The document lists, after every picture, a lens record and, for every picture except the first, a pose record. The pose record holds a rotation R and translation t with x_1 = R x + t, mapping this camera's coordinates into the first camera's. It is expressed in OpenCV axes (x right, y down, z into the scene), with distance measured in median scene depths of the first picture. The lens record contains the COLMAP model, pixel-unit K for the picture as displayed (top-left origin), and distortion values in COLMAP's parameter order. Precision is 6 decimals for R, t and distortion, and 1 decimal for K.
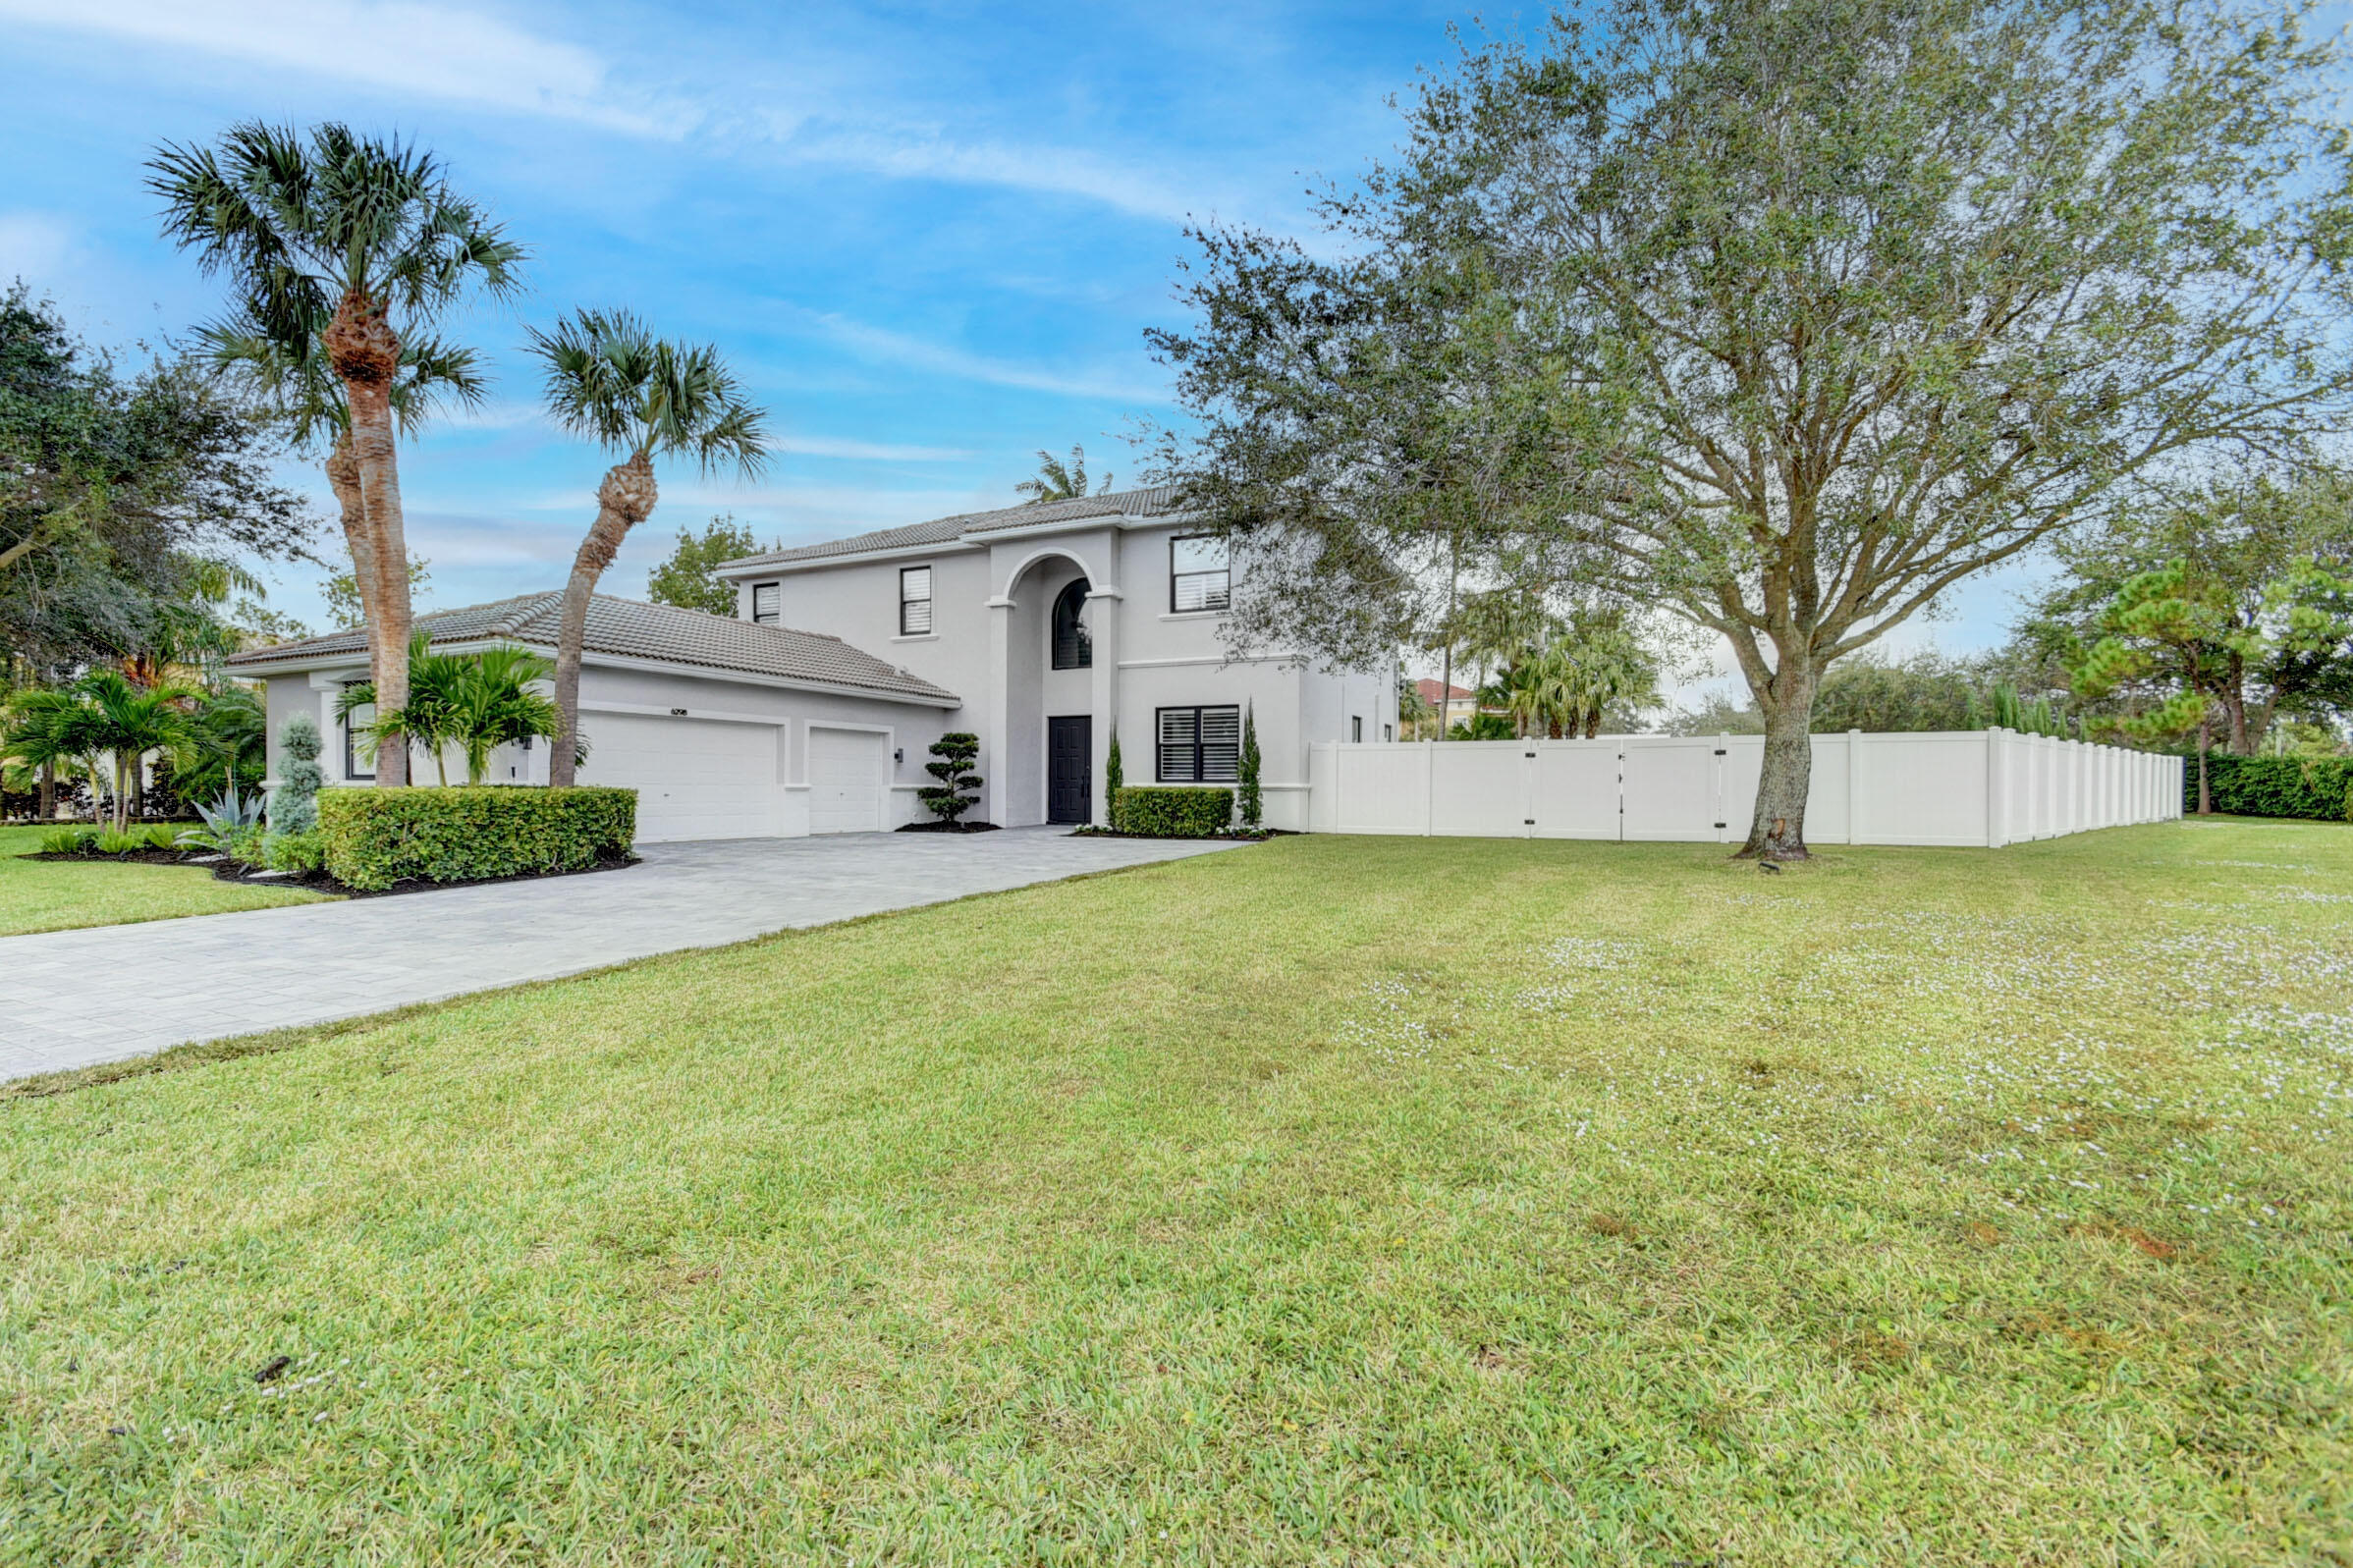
lens RADIAL K [[1037.0, 0, 1173.5], [0, 1037.0, 789.2], [0, 0, 1]] dist [-0.003302, -0.003818]
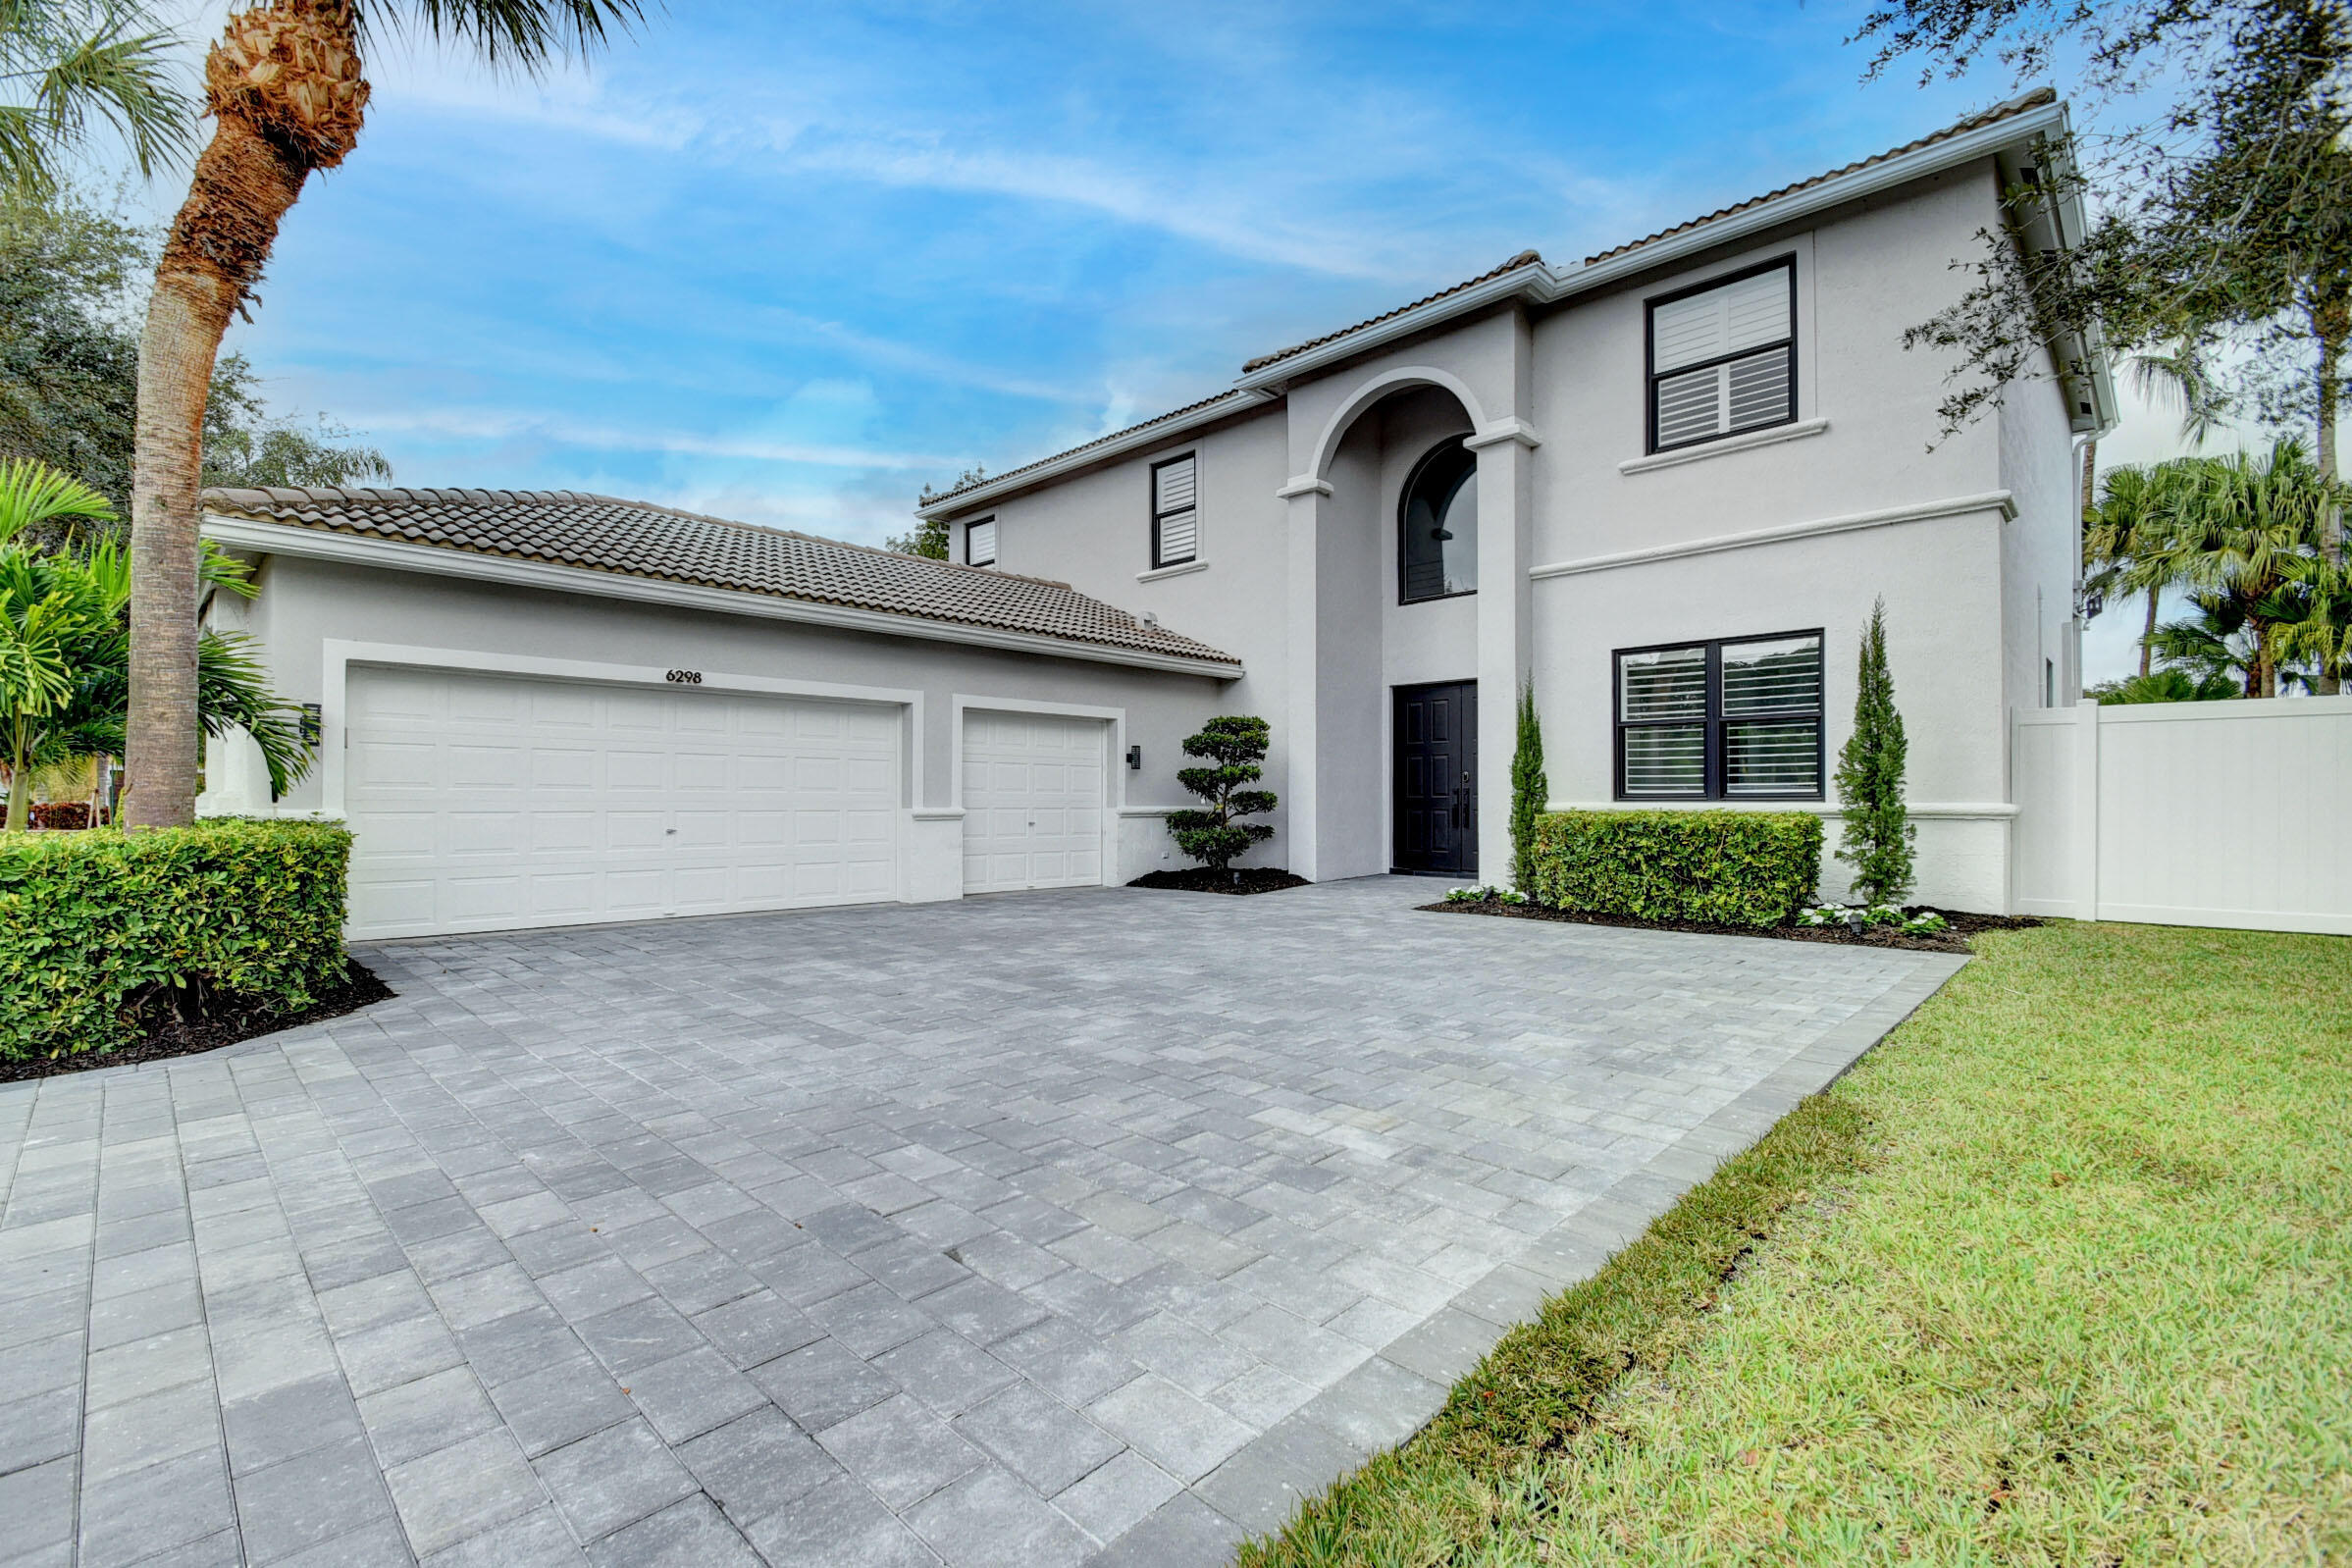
lens RADIAL K [[1036.7, 0, 1102.5], [0, 1036.7, 803.5], [0, 0, 1]] dist [-0.003302, -0.003818]
pose [[0.920809, -0.004194, -0.389992, -0.048515], [0.004703, 0.999989, 0.000350, -0.006206], [0.389987, -0.002157, 0.920818, 0.438898]]
